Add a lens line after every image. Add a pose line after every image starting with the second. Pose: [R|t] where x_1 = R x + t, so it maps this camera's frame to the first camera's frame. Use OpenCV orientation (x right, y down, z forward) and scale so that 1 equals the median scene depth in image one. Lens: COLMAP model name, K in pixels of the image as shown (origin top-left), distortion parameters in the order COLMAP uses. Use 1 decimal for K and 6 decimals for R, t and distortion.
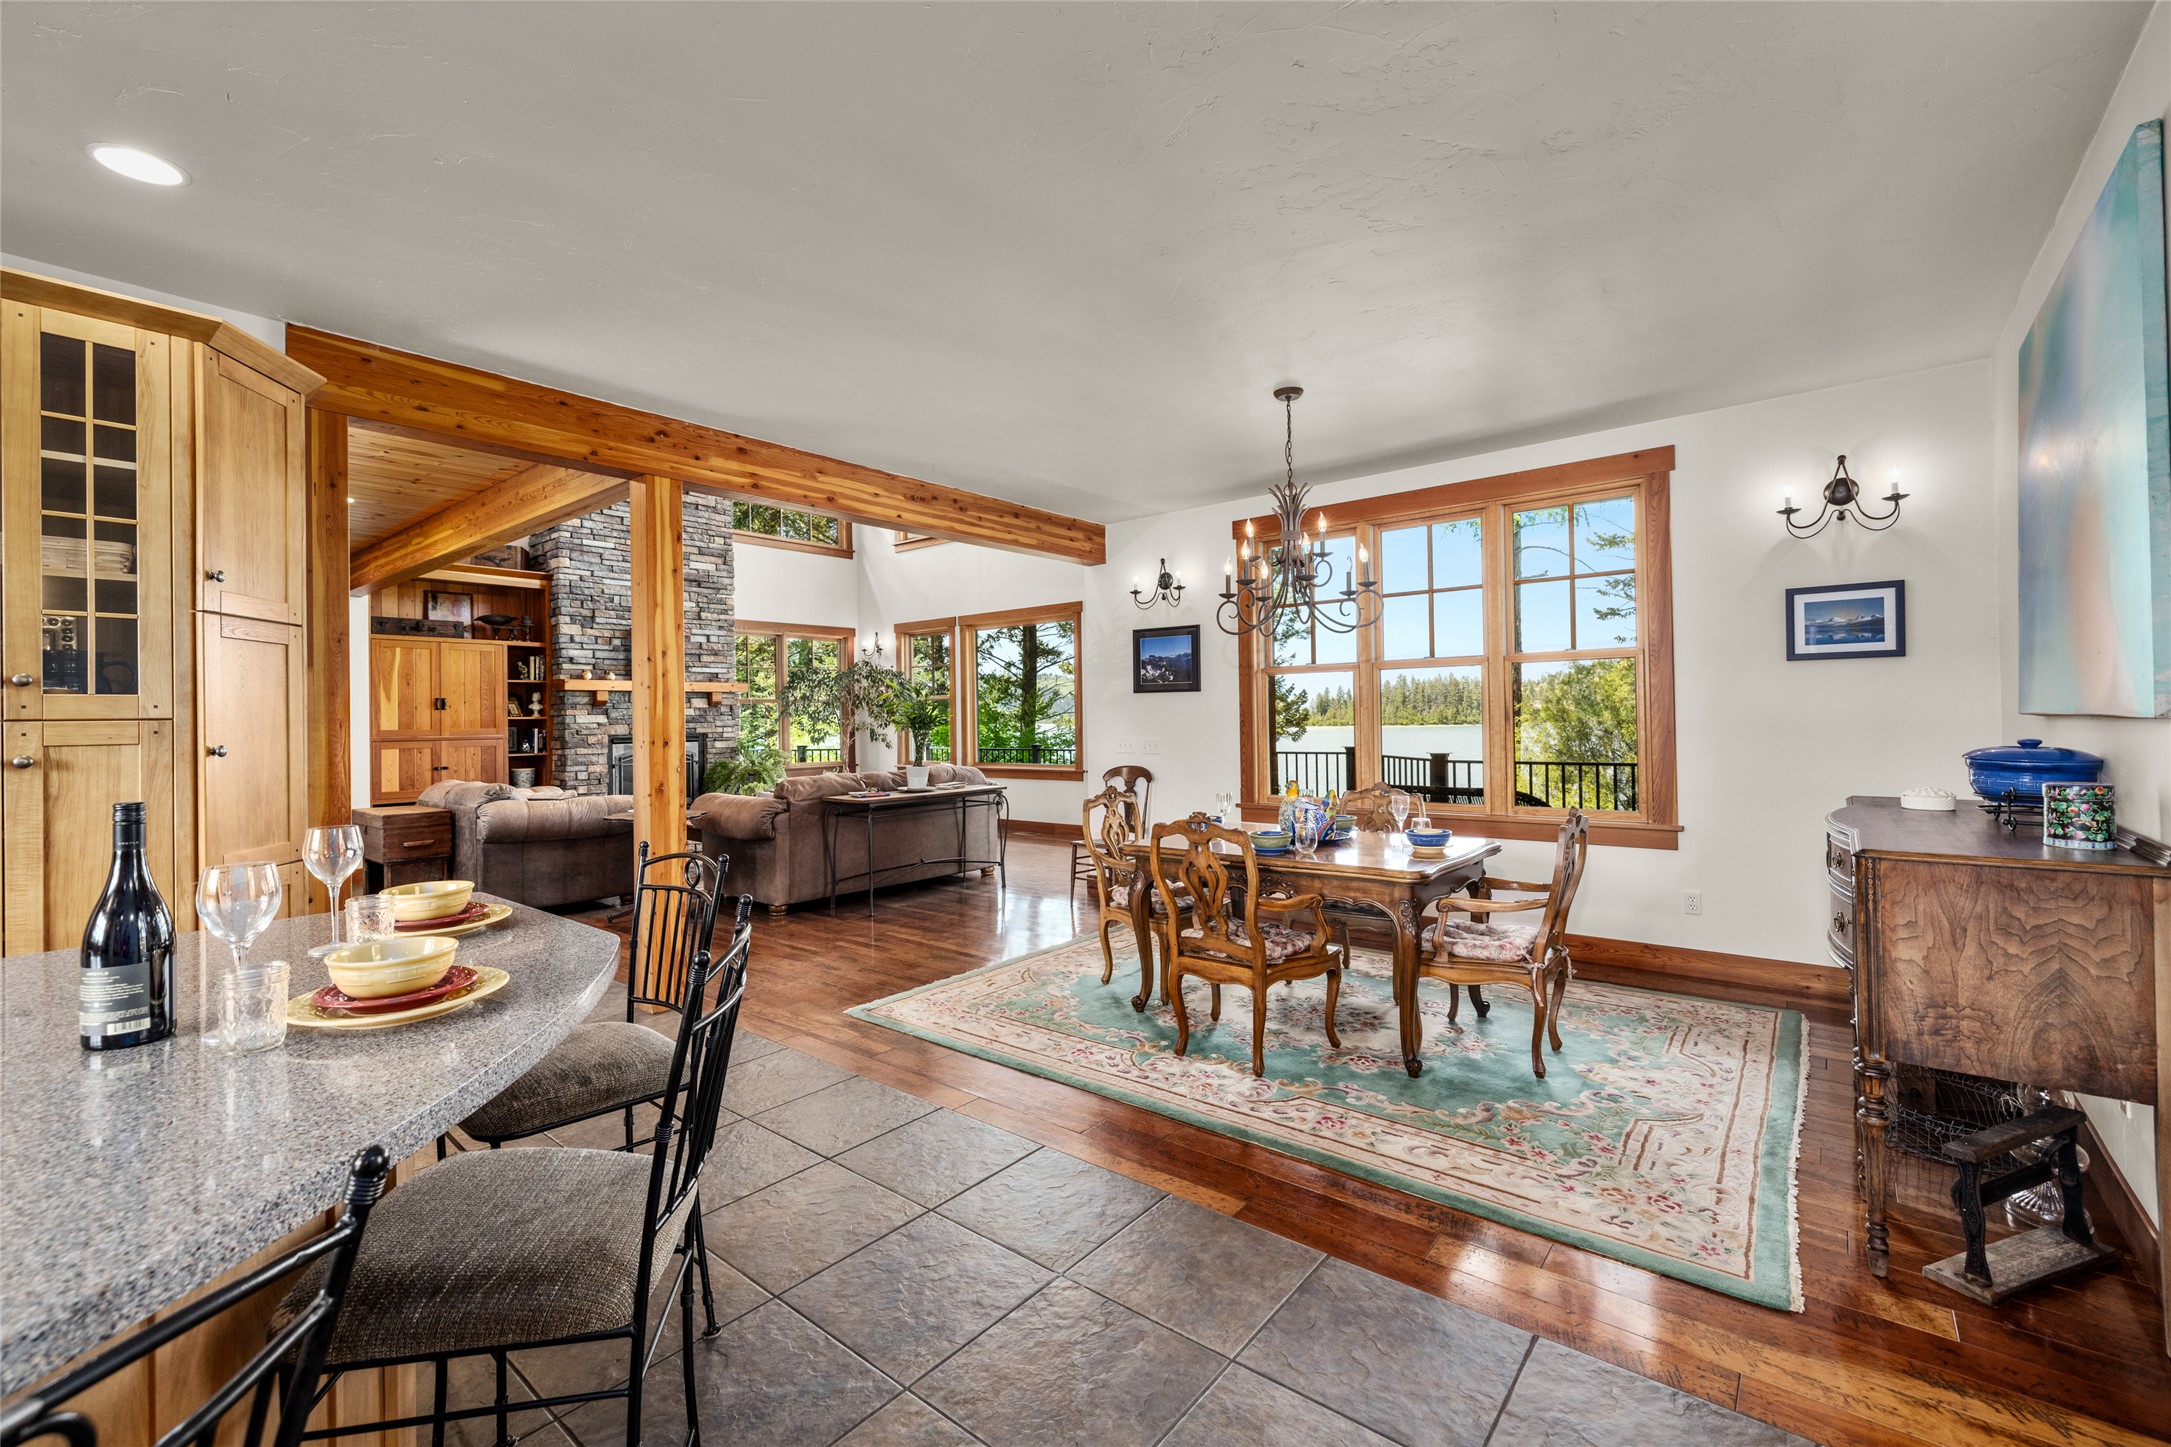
lens RADIAL K [[917.2, 0, 1079.9], [0, 917.2, 710.3], [0, 0, 1]] dist [-0.002694, 0.000977]
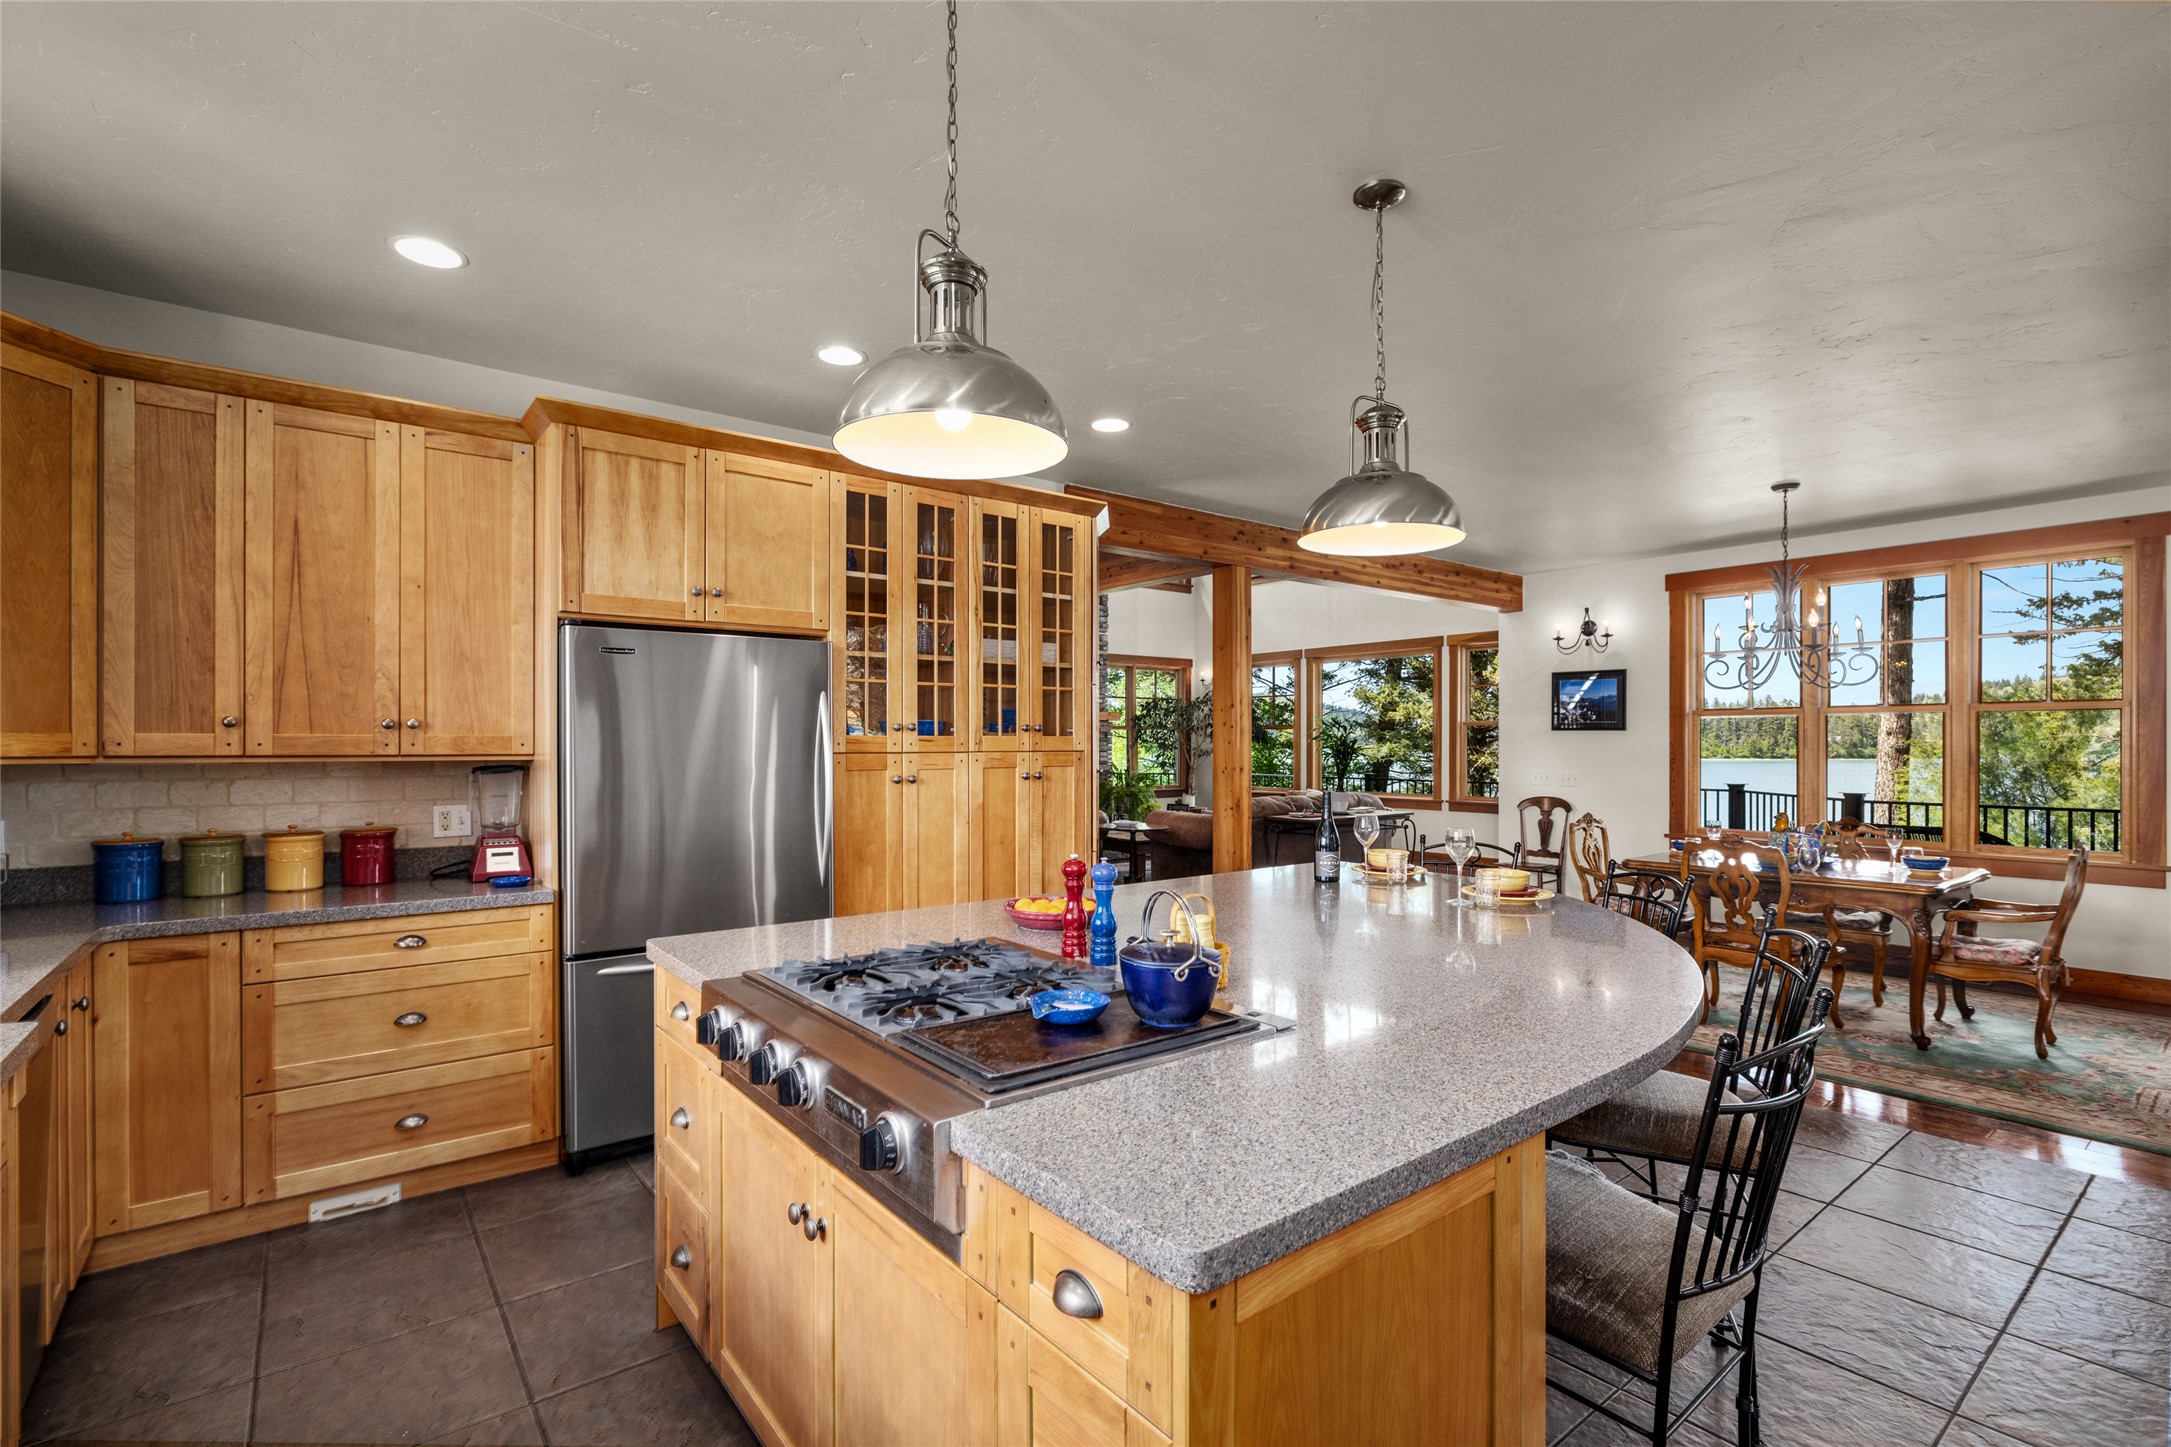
lens RADIAL K [[999.0, 0, 1091.4], [0, 999.0, 746.2], [0, 0, 1]] dist [-0.002573, 0.001576]
pose [[0.977638, 0.015403, -0.209728, -0.362091], [-0.012642, 0.999815, 0.014497, -0.016889], [0.209913, -0.011521, 0.977652, -0.440113]]
